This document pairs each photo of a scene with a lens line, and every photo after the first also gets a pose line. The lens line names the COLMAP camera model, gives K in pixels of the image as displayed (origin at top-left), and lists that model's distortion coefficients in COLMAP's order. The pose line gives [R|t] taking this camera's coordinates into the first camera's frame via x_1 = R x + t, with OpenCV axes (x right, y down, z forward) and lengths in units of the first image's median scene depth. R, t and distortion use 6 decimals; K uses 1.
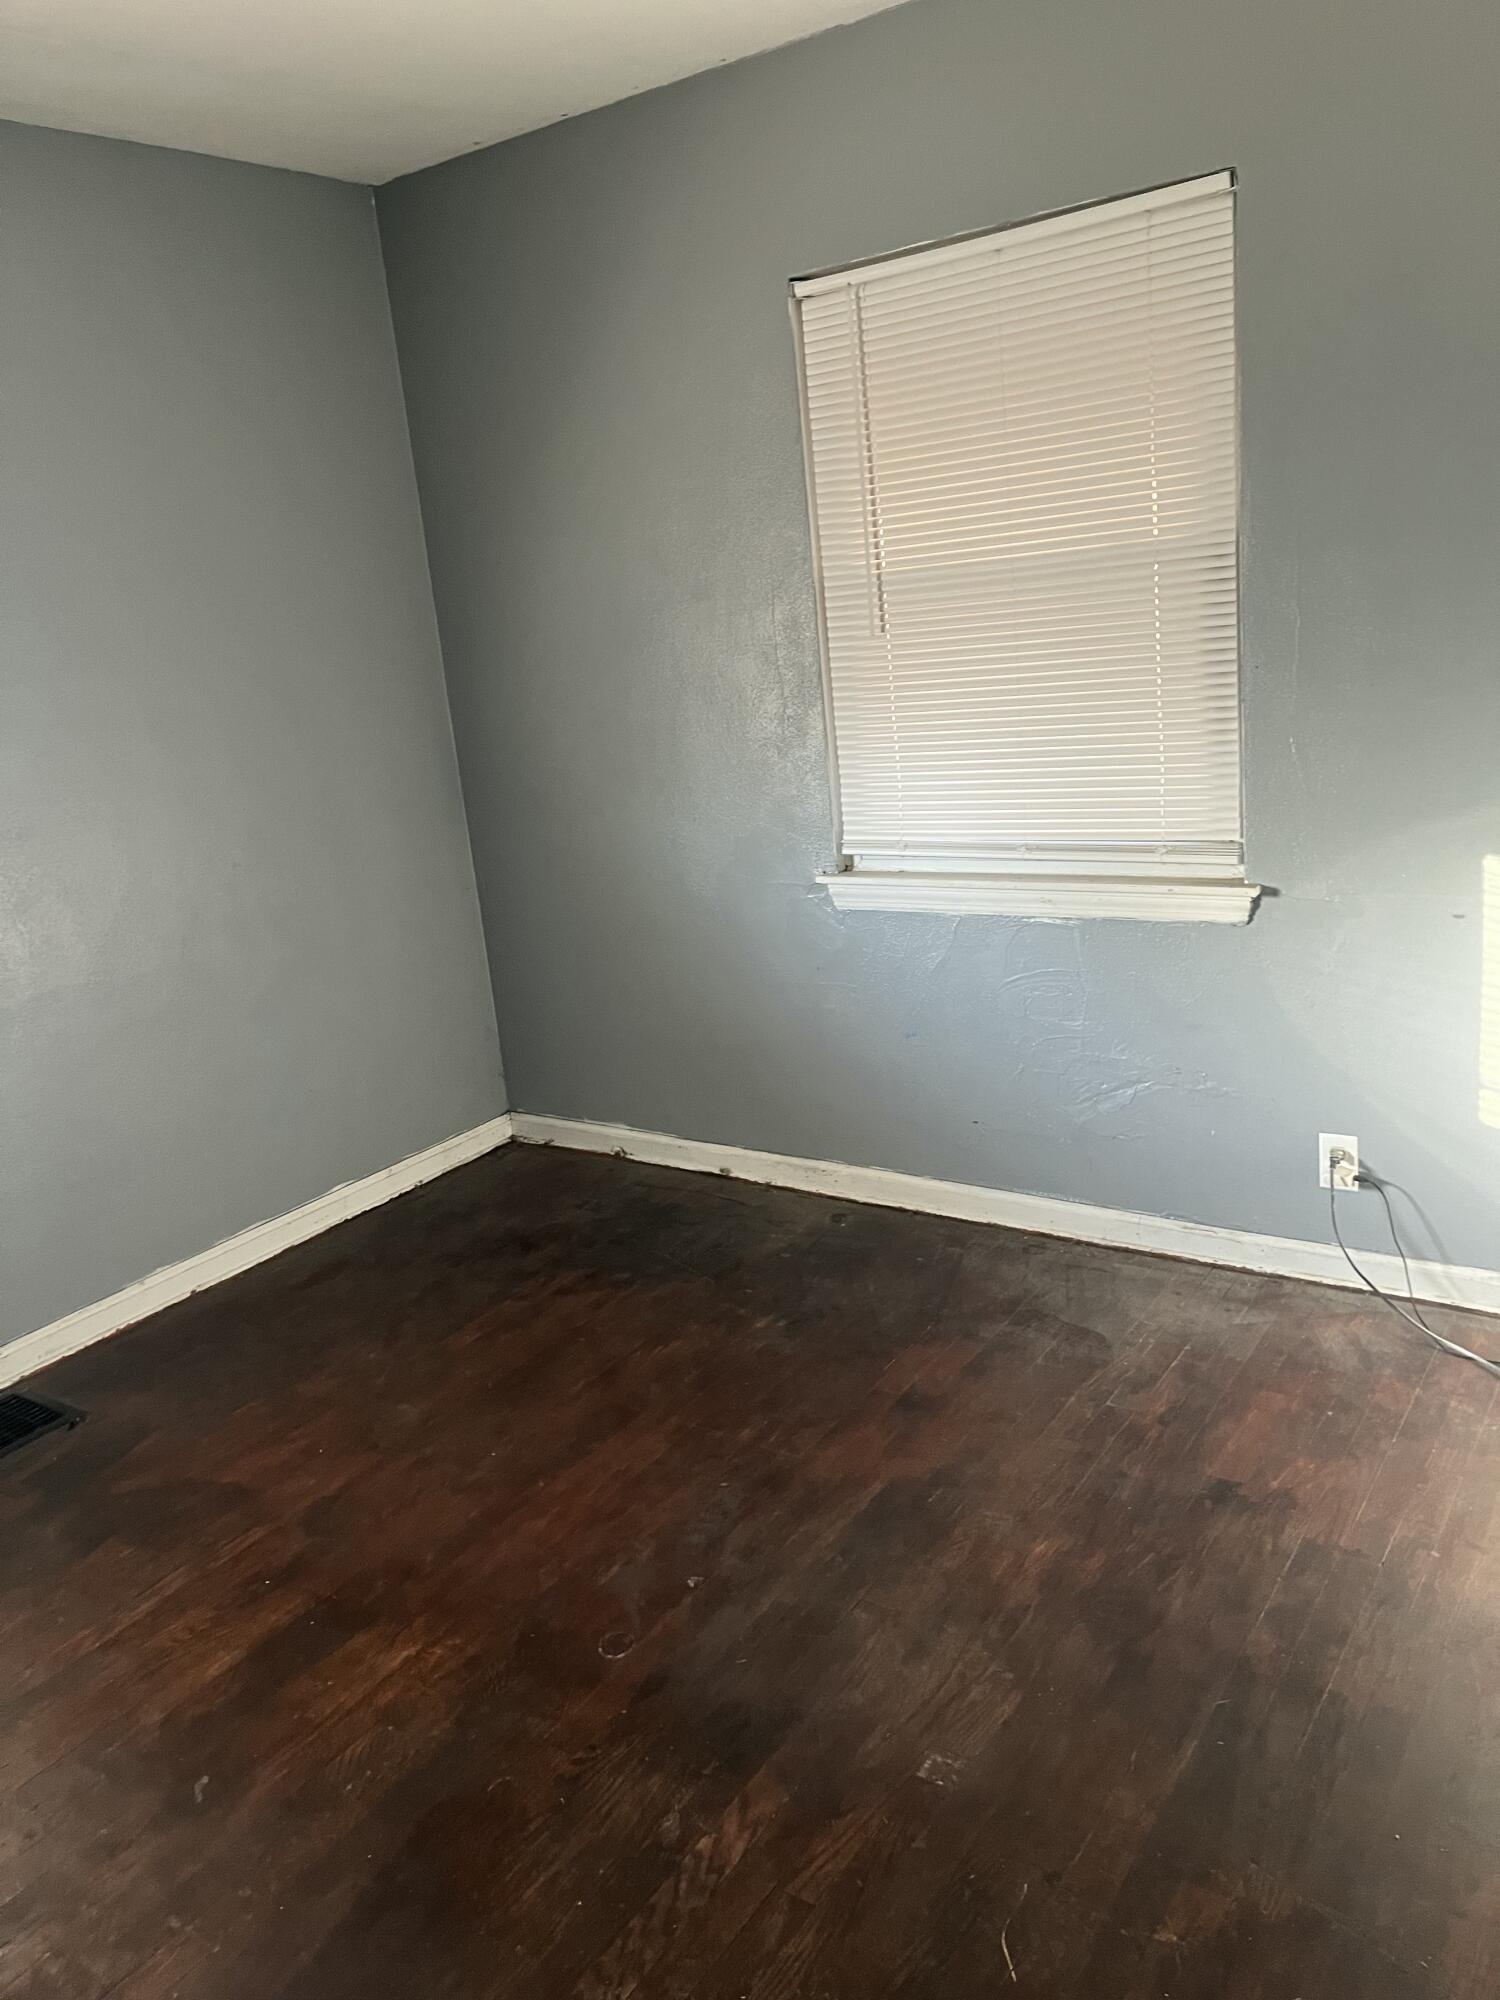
lens RADIAL K [[1512.3, 0, 750.0], [0, 1512.3, 1000.0], [0, 0, 1]] dist [0.025782, -0.001488]
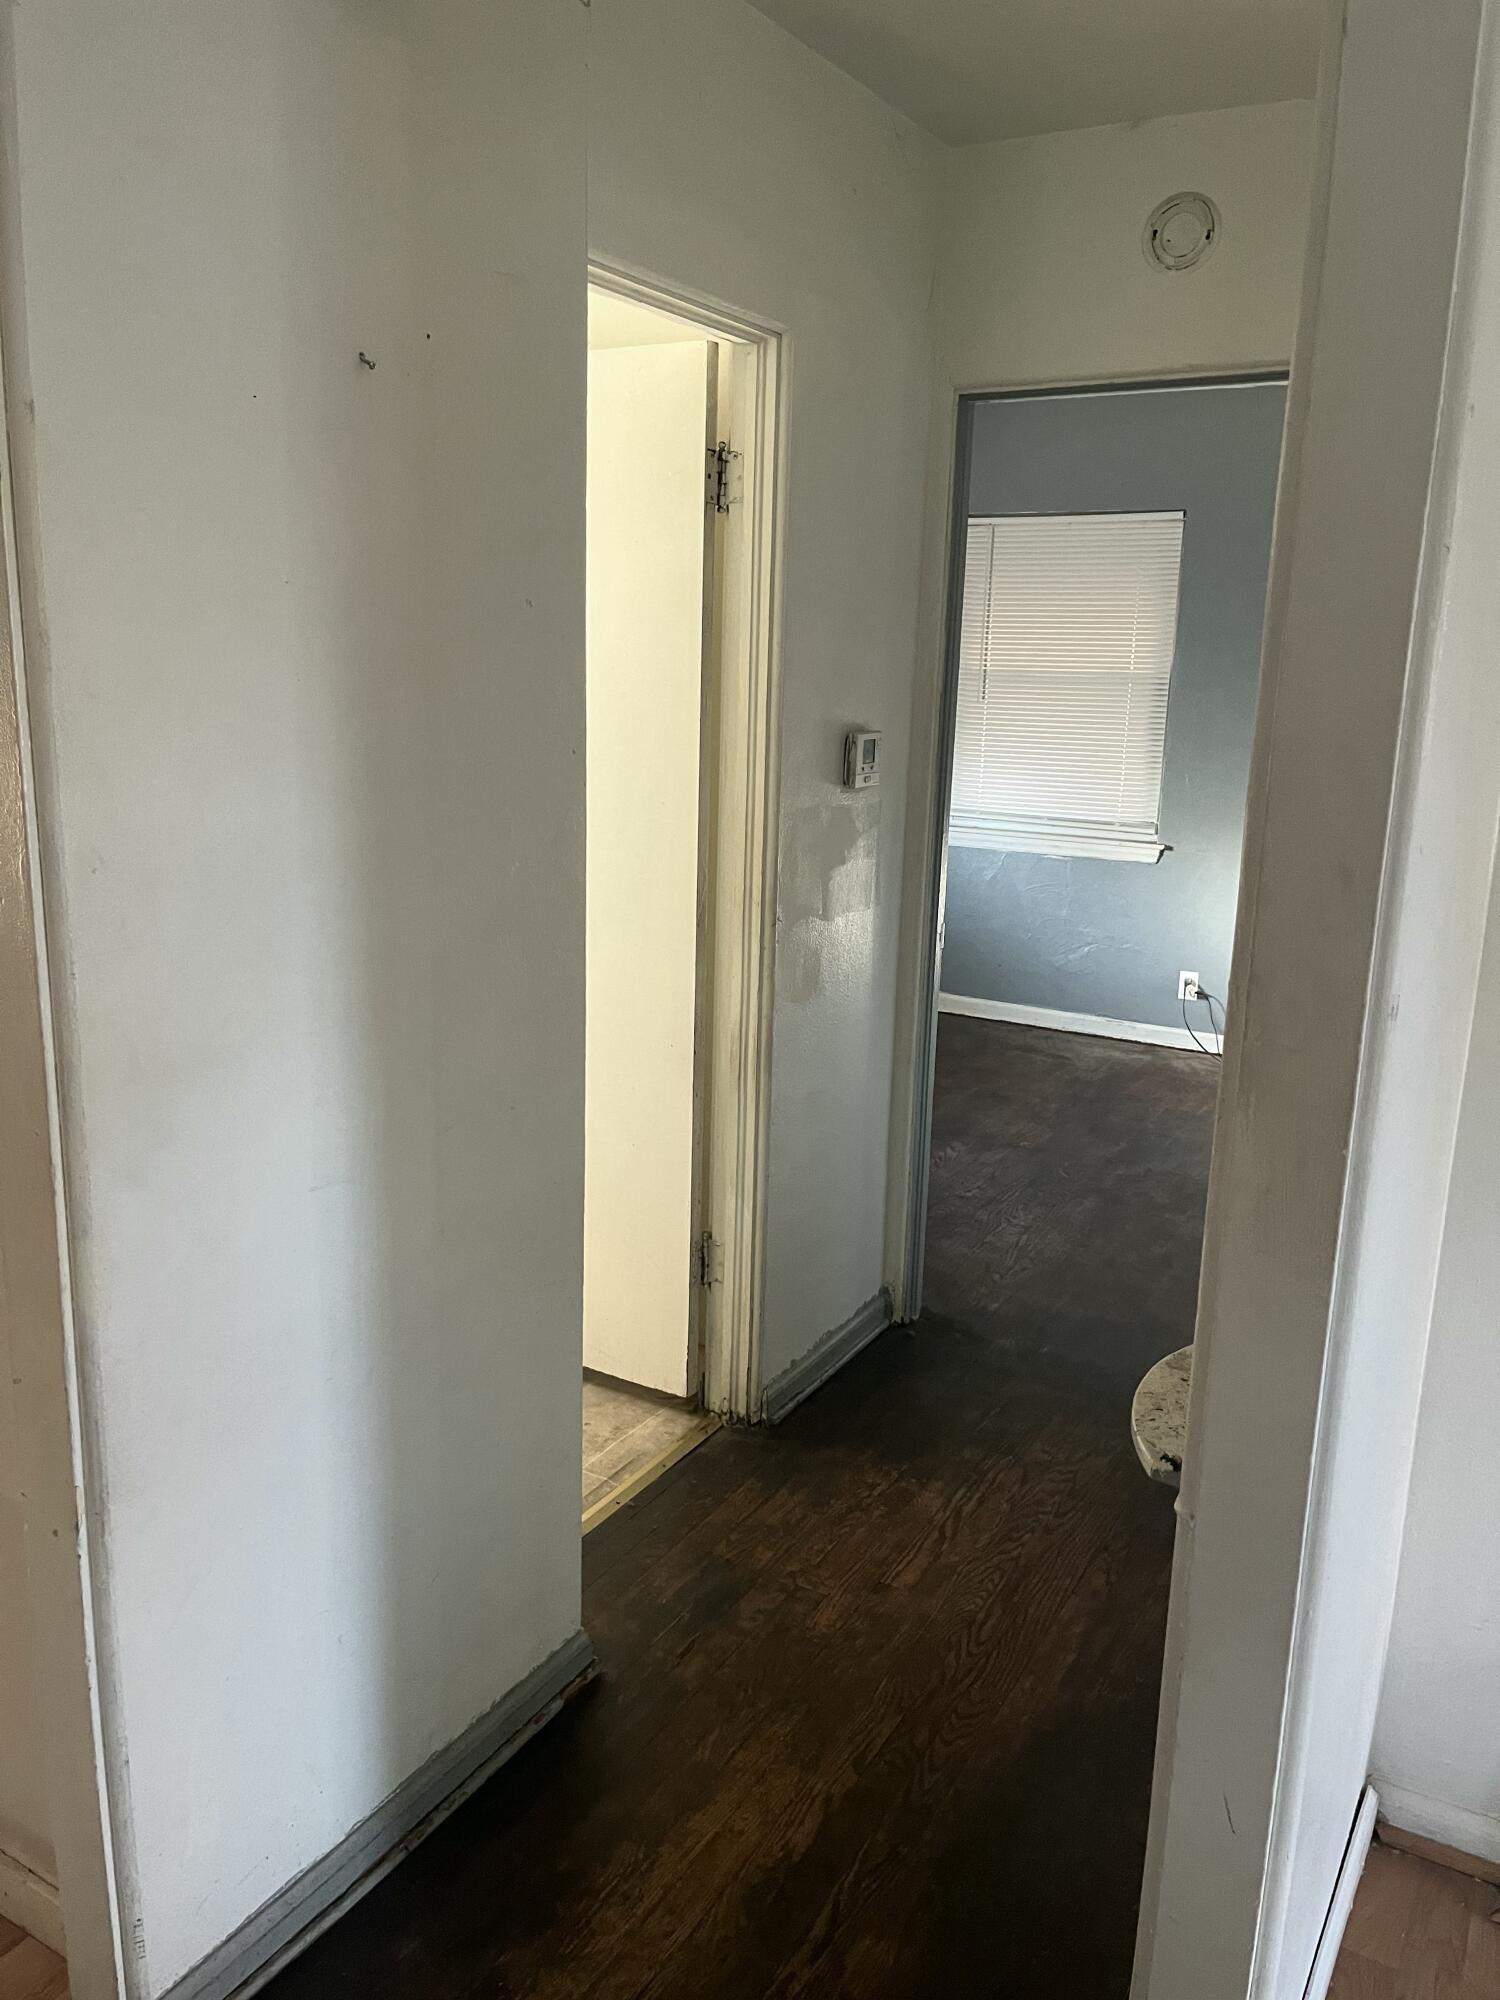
lens RADIAL K [[1512.3, 0, 750.0], [0, 1512.3, 1000.0], [0, 0, 1]] dist [0.025782, -0.001488]
pose [[0.988873, 0.105334, 0.105052, -0.404470], [-0.101406, 0.993955, -0.042077, 0.272150], [-0.108849, 0.030956, 0.993576, -0.952533]]
